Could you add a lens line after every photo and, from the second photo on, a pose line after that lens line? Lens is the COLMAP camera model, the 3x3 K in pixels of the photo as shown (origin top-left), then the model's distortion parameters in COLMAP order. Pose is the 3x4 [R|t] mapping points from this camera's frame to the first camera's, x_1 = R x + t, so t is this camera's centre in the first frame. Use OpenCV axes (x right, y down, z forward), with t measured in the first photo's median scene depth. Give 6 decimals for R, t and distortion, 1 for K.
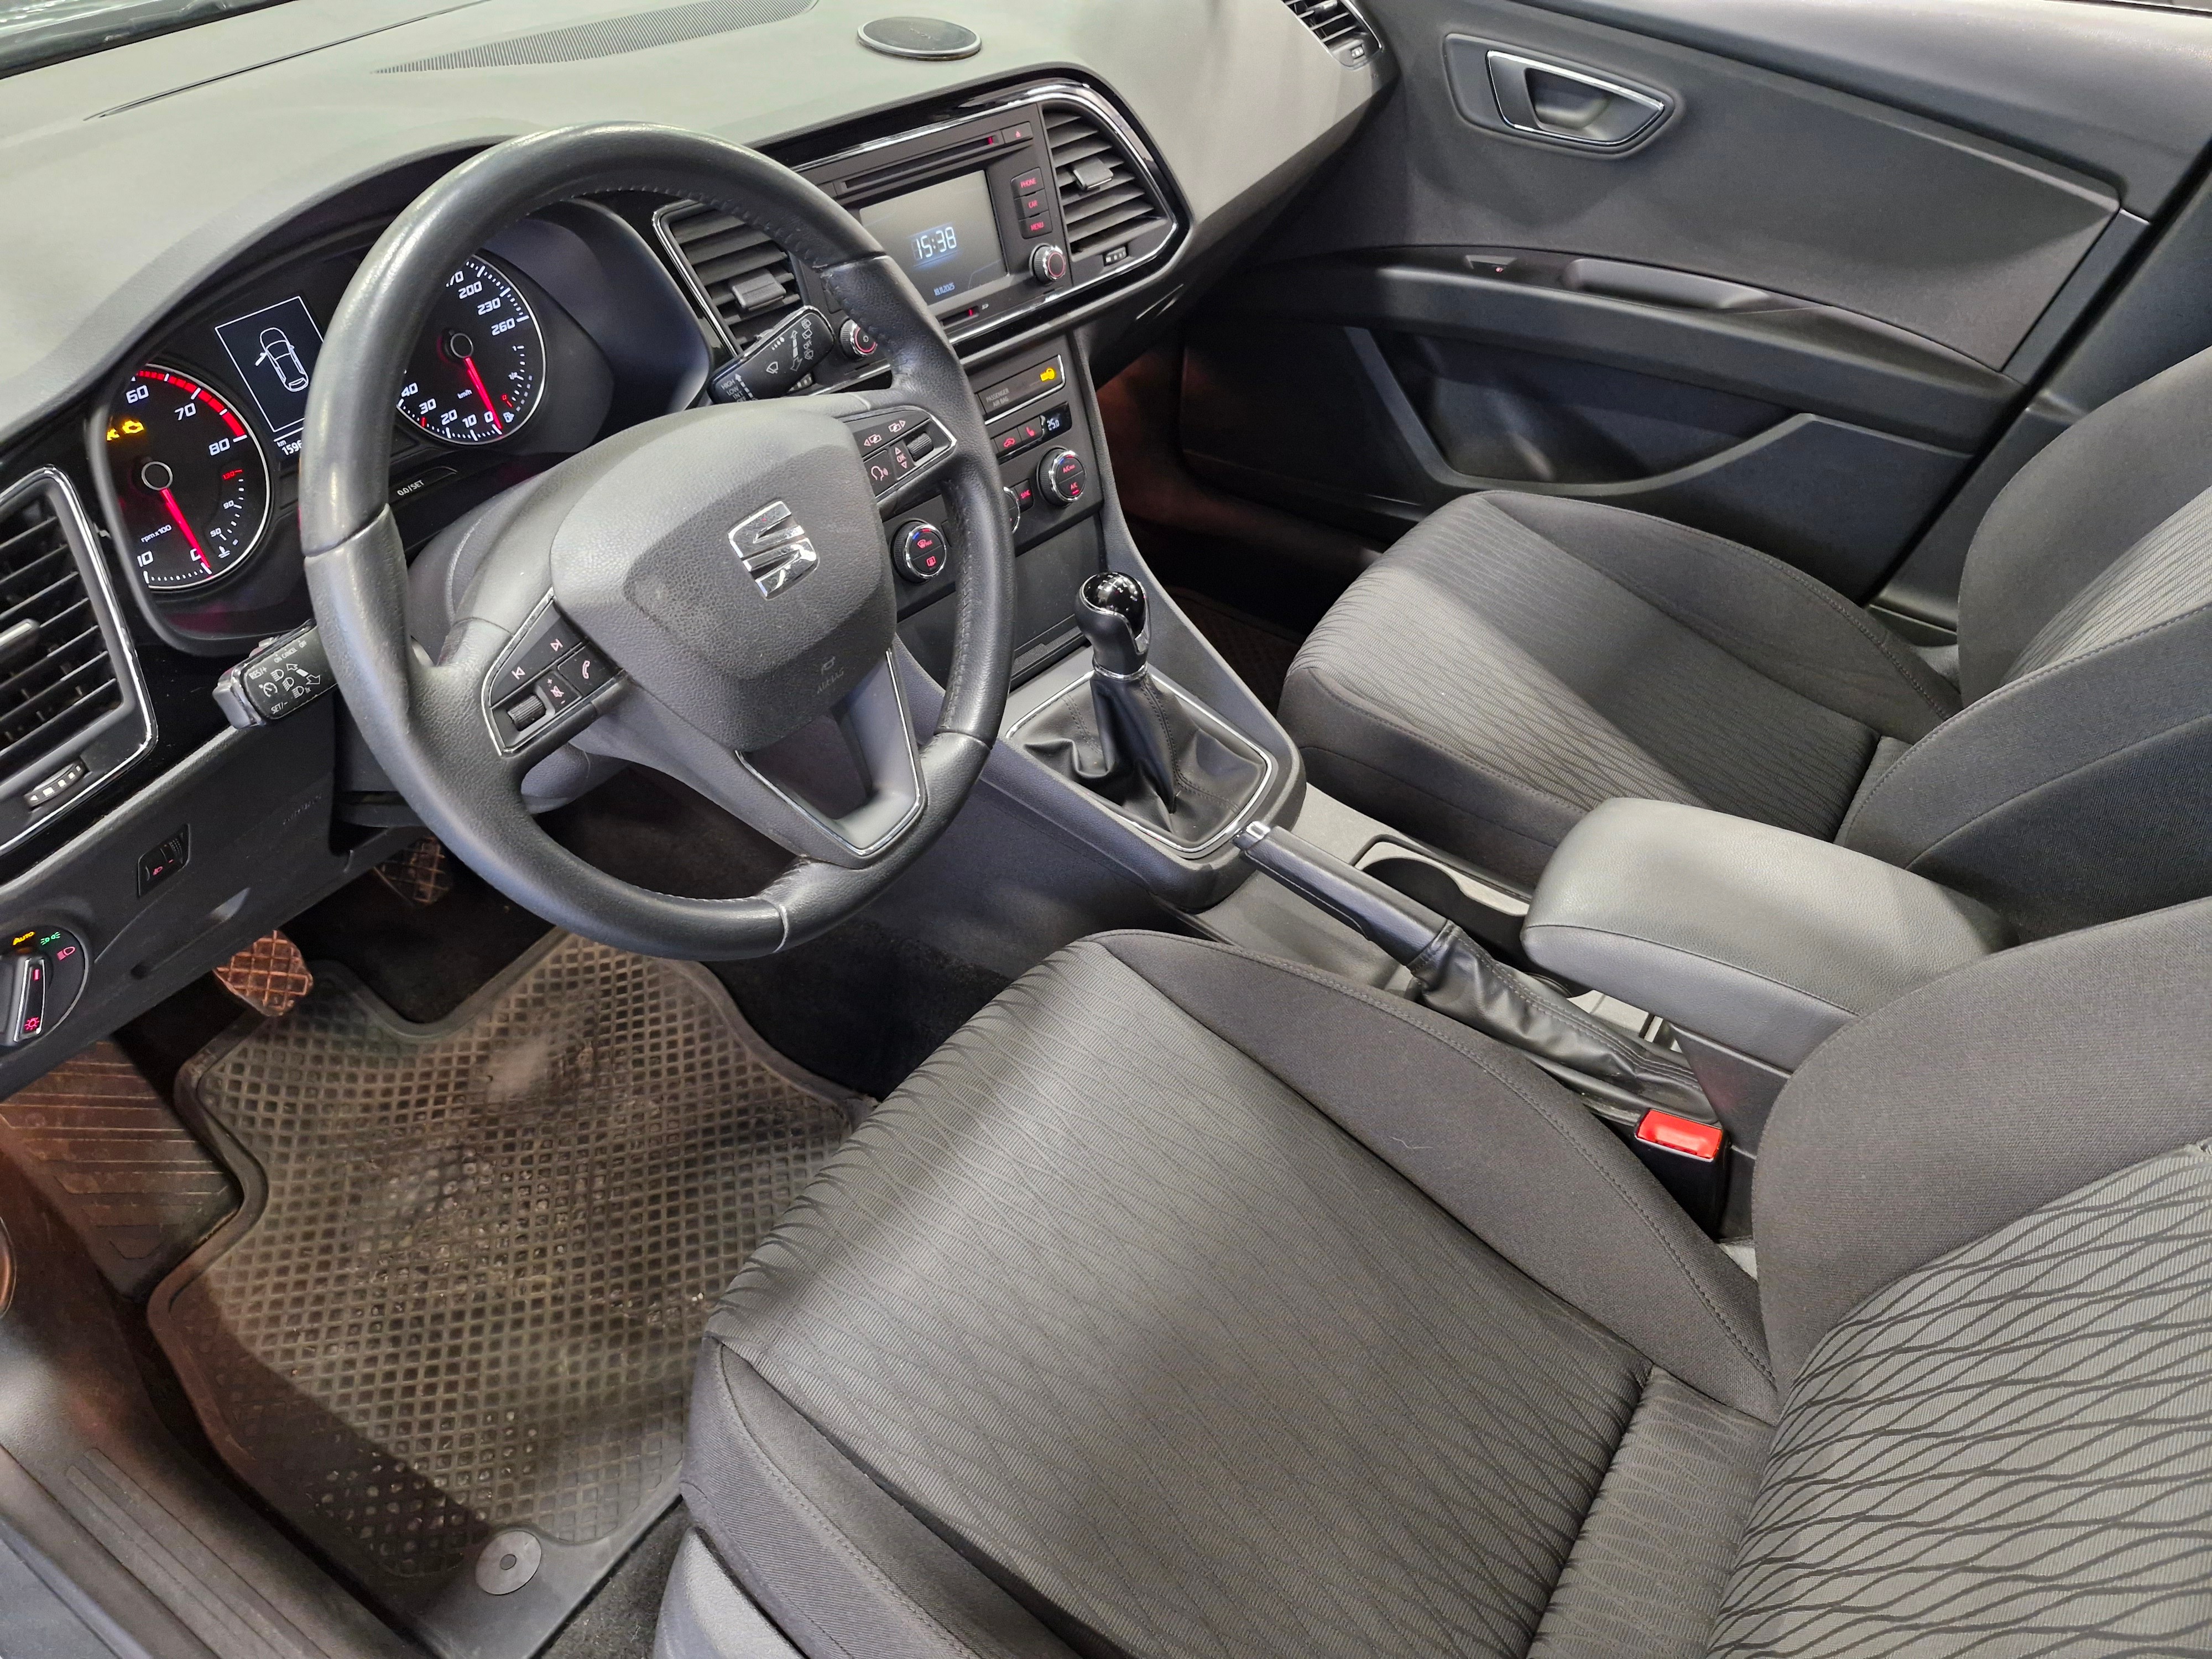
lens RADIAL K [[1584.6, 0, 1101.4], [0, 1584.6, 835.8], [0, 0, 1]] dist [0.130437, -0.139349]
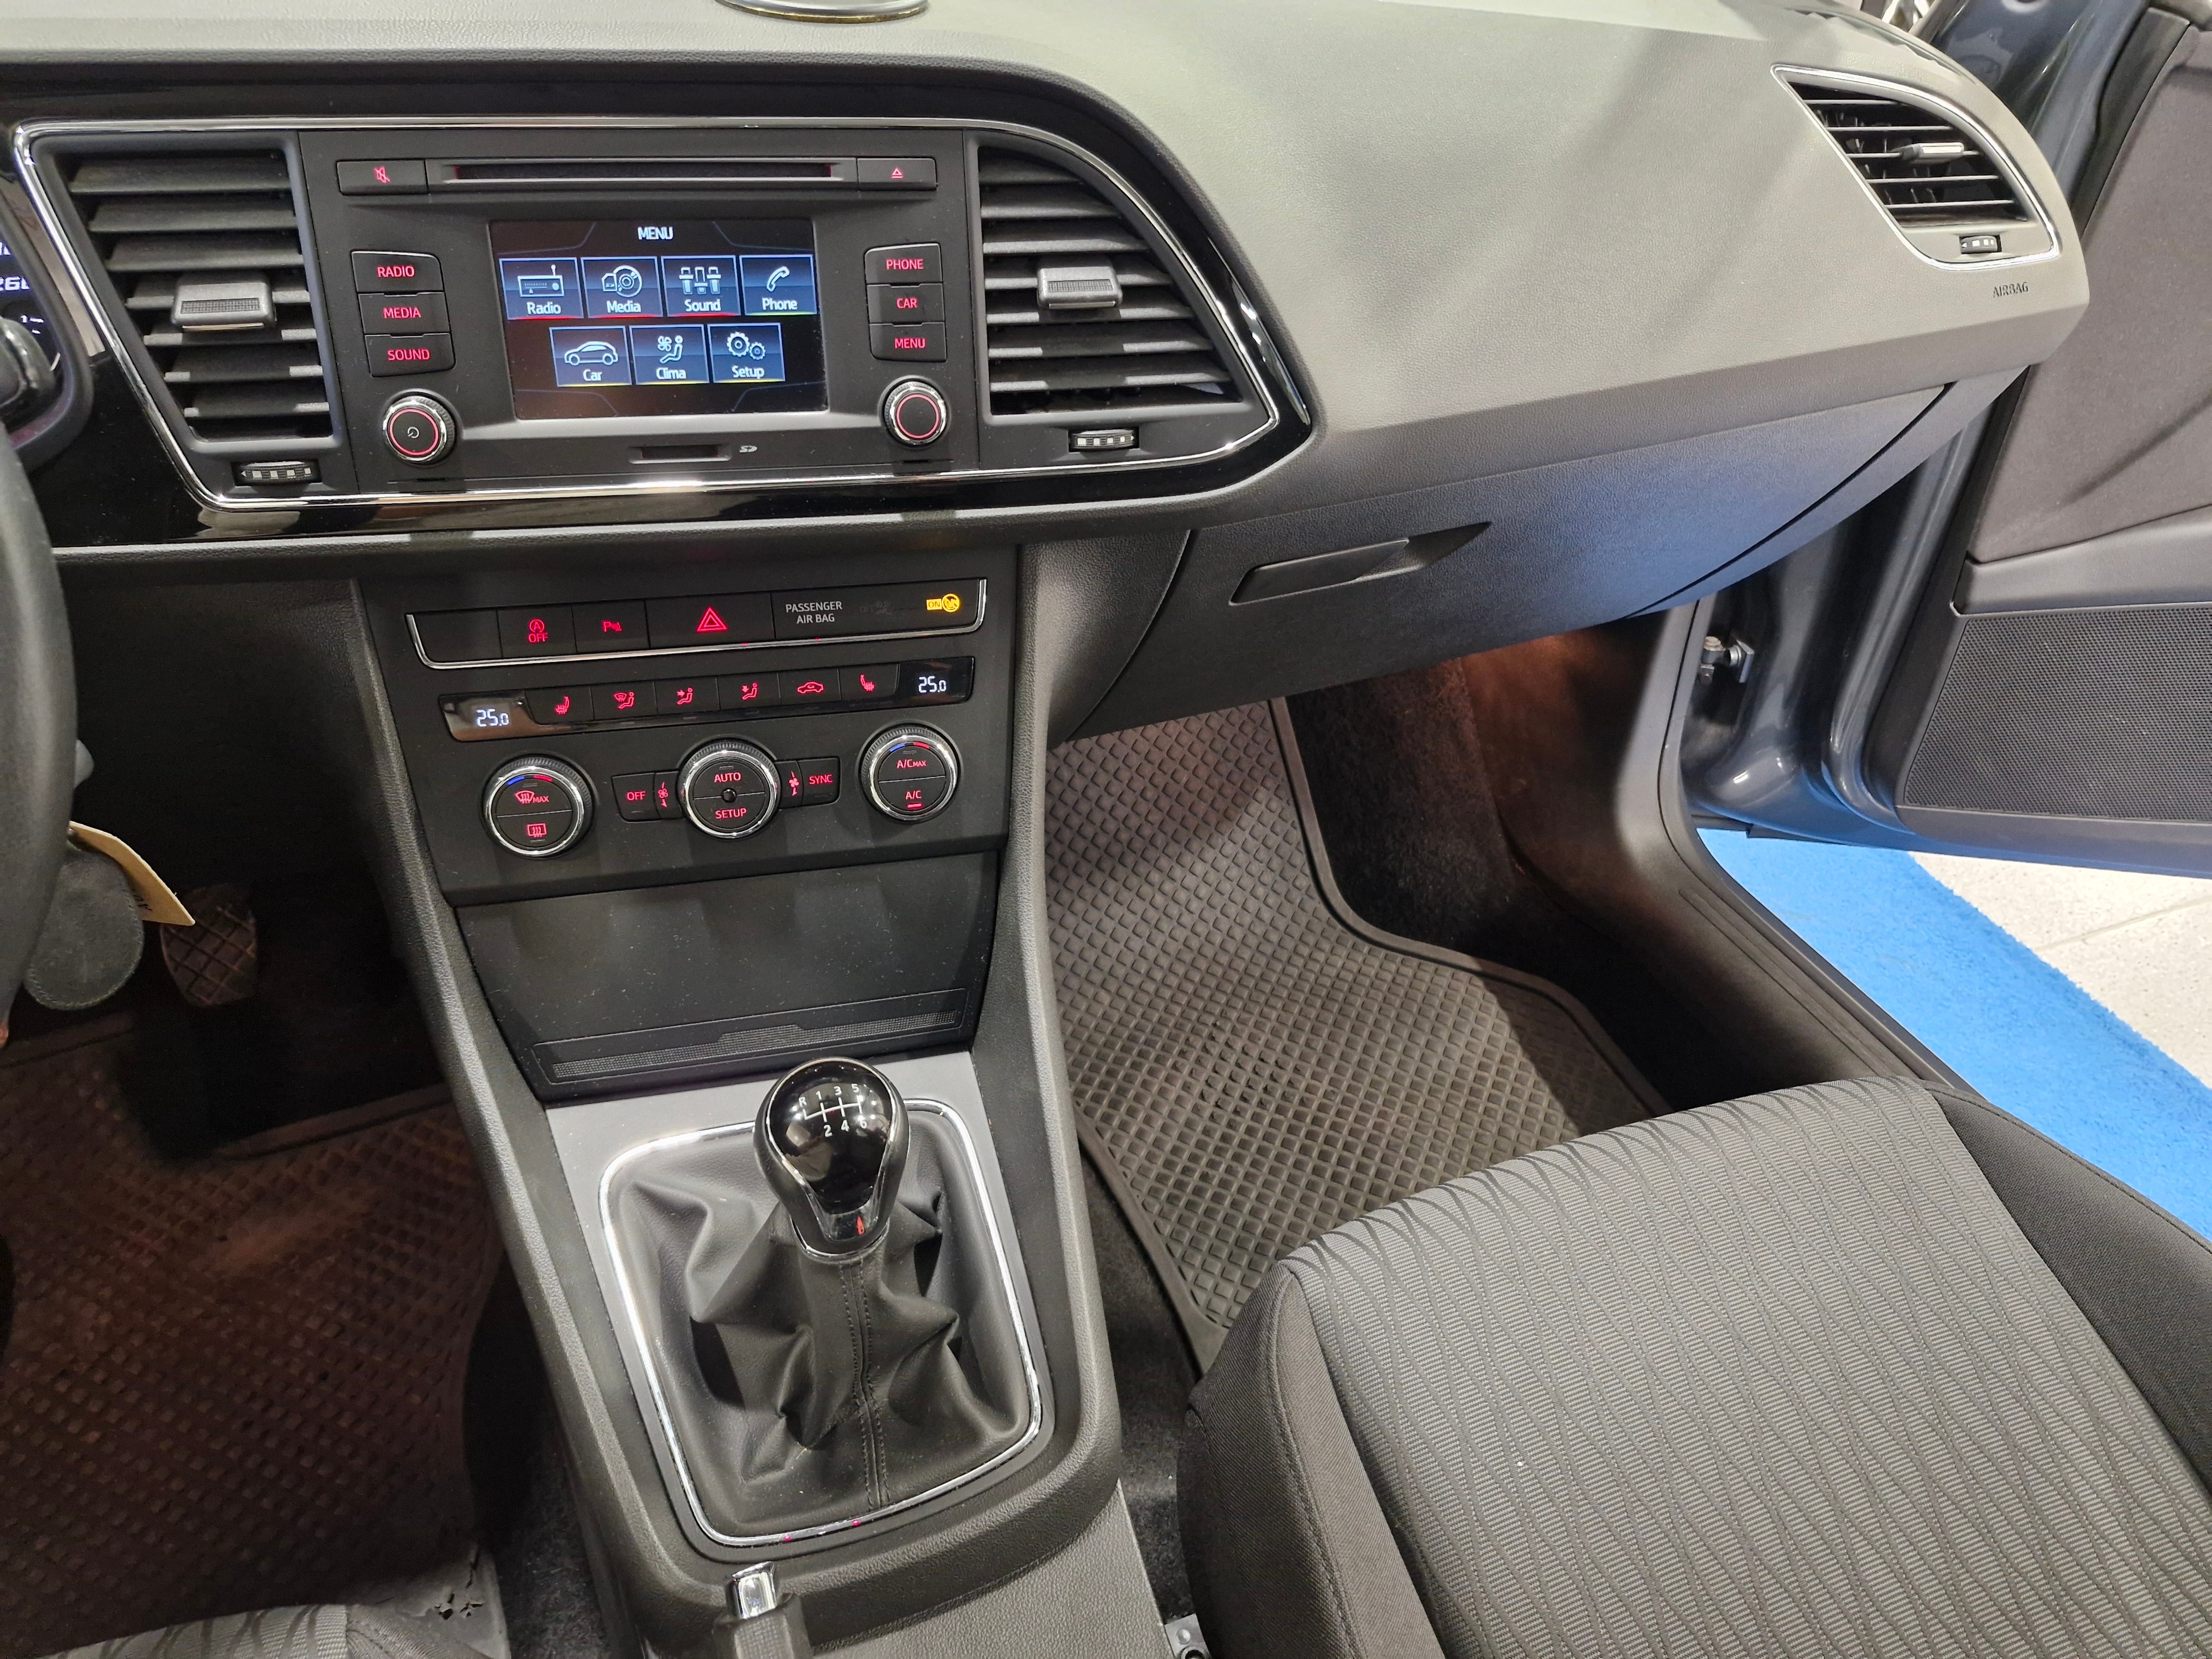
lens RADIAL K [[1579.3, 0, 1100.5], [0, 1579.3, 834.6], [0, 0, 1]] dist [0.109041, -0.142577]
pose [[0.791808, 0.359751, -0.493578, 0.338552], [-0.404254, 0.914470, 0.018011, -0.261522], [0.457842, 0.185269, 0.869515, 0.587814]]
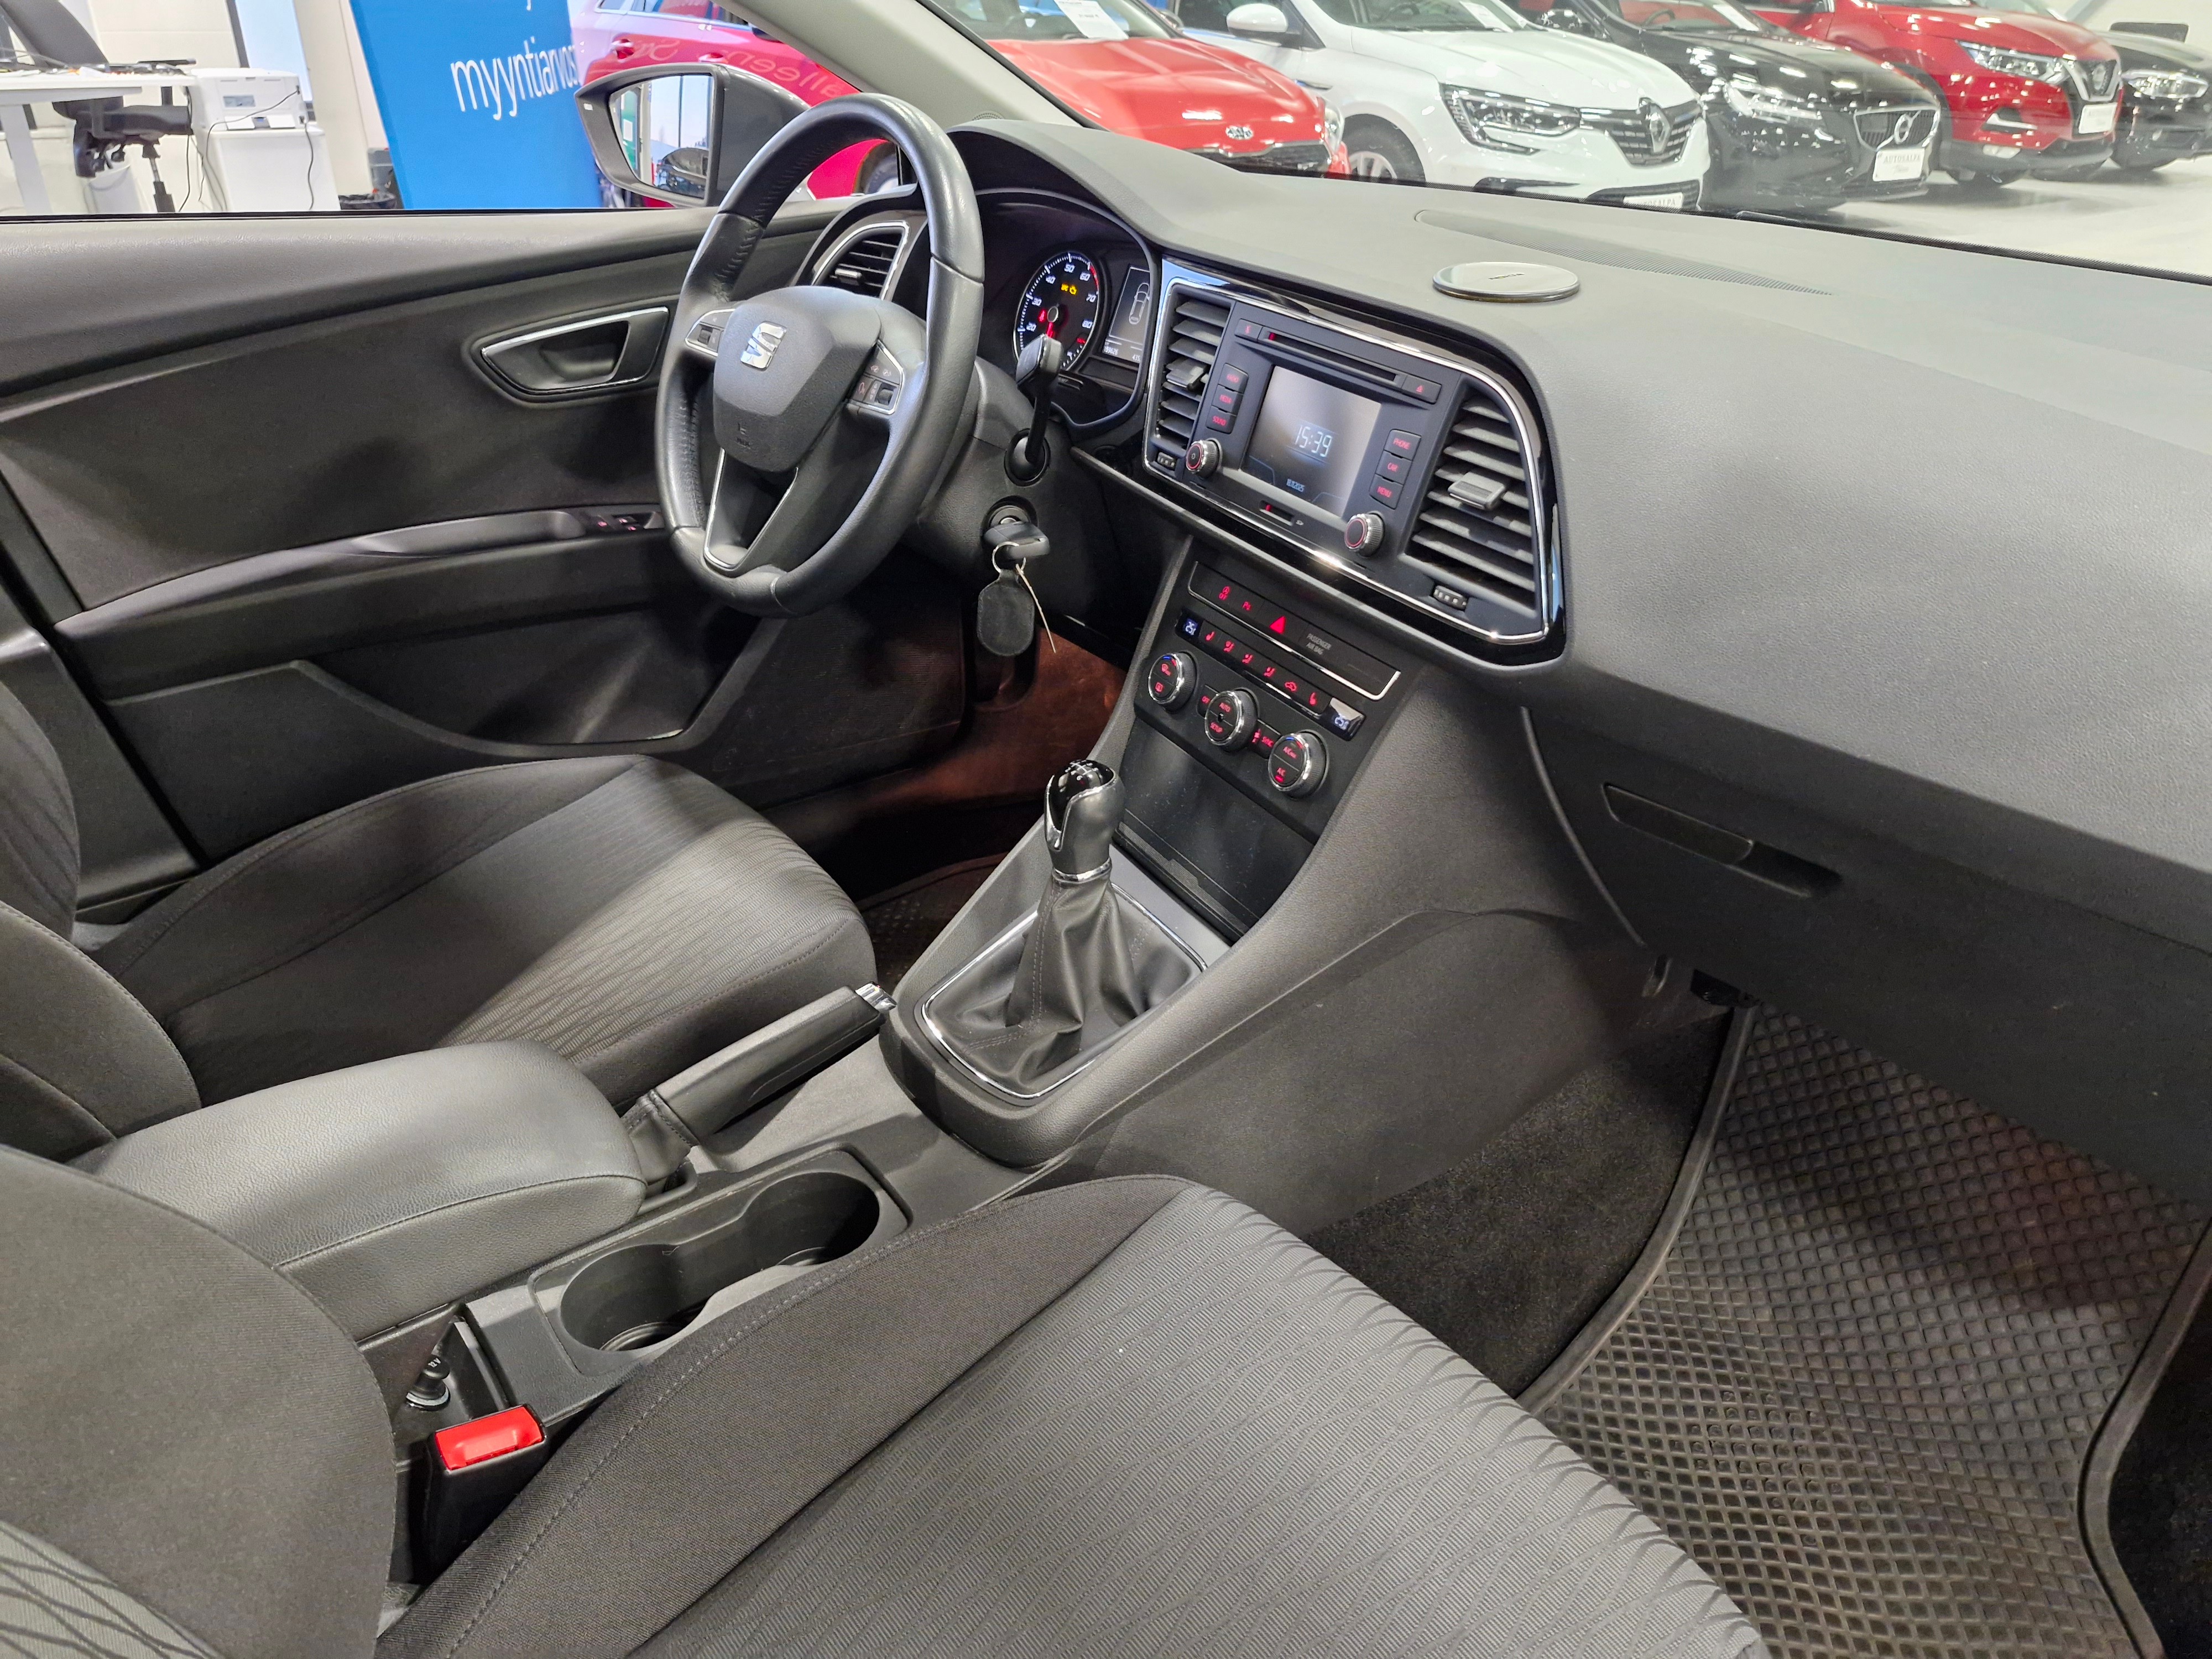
lens RADIAL K [[1568.5, 0, 1130.3], [0, 1568.5, 832.5], [0, 0, 1]] dist [0.240109, -0.260372]
pose [[-0.338812, 0.409569, -0.847030, 0.782405], [-0.640216, 0.559346, 0.526550, -0.631670], [0.689442, 0.720684, 0.072700, 0.974470]]
